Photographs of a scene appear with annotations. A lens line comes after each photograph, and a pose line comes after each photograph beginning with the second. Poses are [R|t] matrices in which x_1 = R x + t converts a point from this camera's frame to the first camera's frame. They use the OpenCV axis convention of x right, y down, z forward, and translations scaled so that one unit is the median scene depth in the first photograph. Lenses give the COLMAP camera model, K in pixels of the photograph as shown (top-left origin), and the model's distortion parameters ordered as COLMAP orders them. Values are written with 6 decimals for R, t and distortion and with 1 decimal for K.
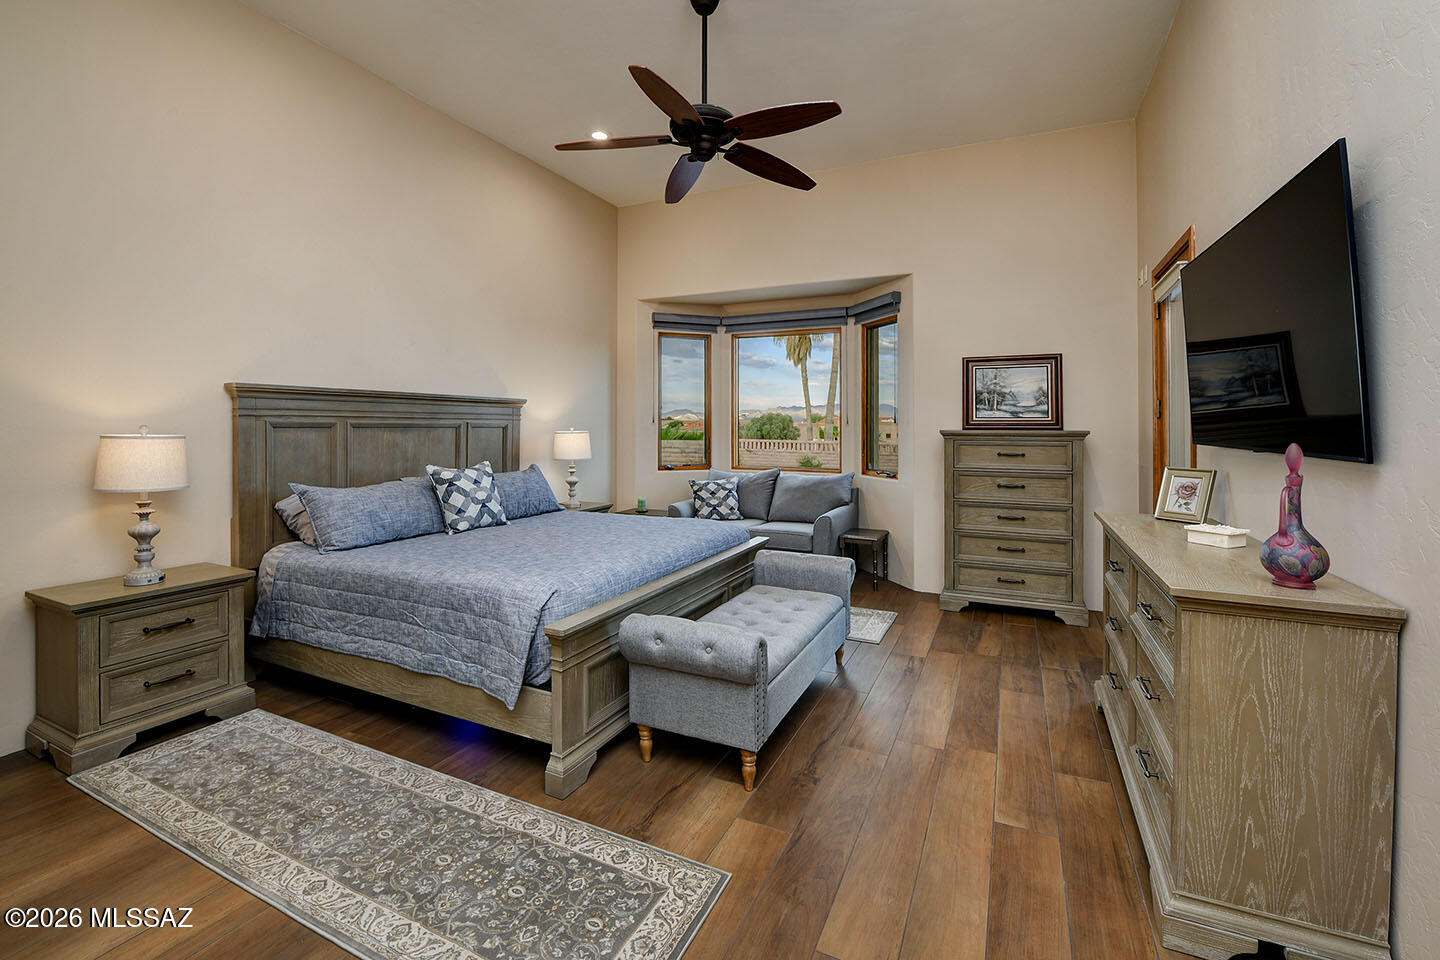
lens RADIAL K [[626.9, 0, 718.1], [0, 626.9, 426.2], [0, 0, 1]] dist [-0.017350, -0.000021]
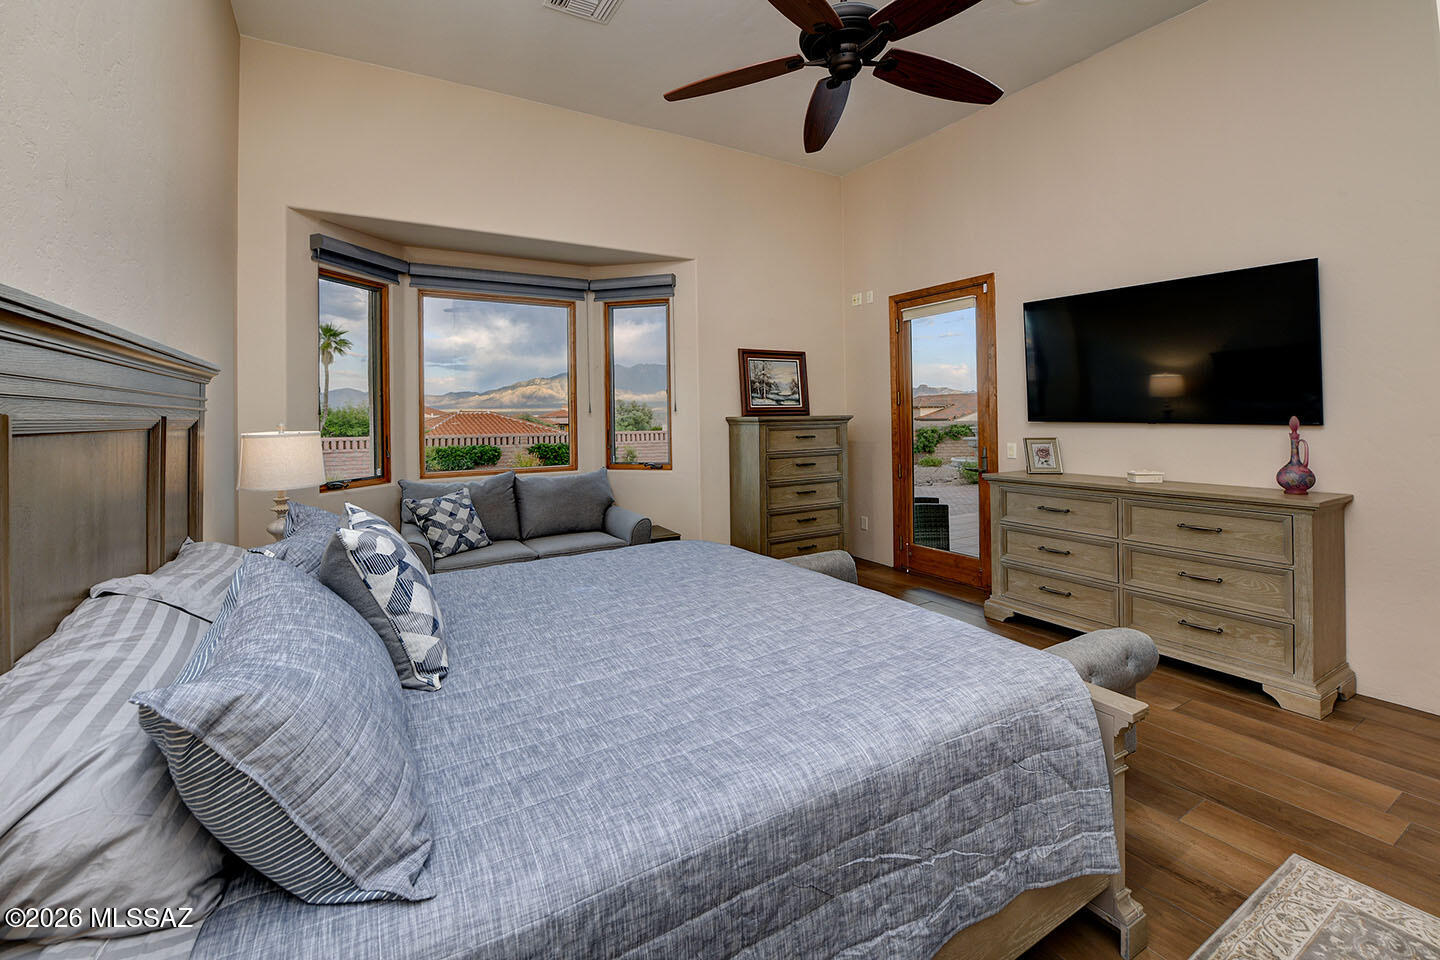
lens RADIAL K [[604.7, 0, 716.9], [0, 604.7, 412.3], [0, 0, 1]] dist [-0.015840, -0.000500]
pose [[0.559226, -0.009254, 0.828964, -0.500811], [0.015155, 0.999885, 0.000938, -0.003469], [-0.828877, 0.012039, 0.559302, 0.479992]]
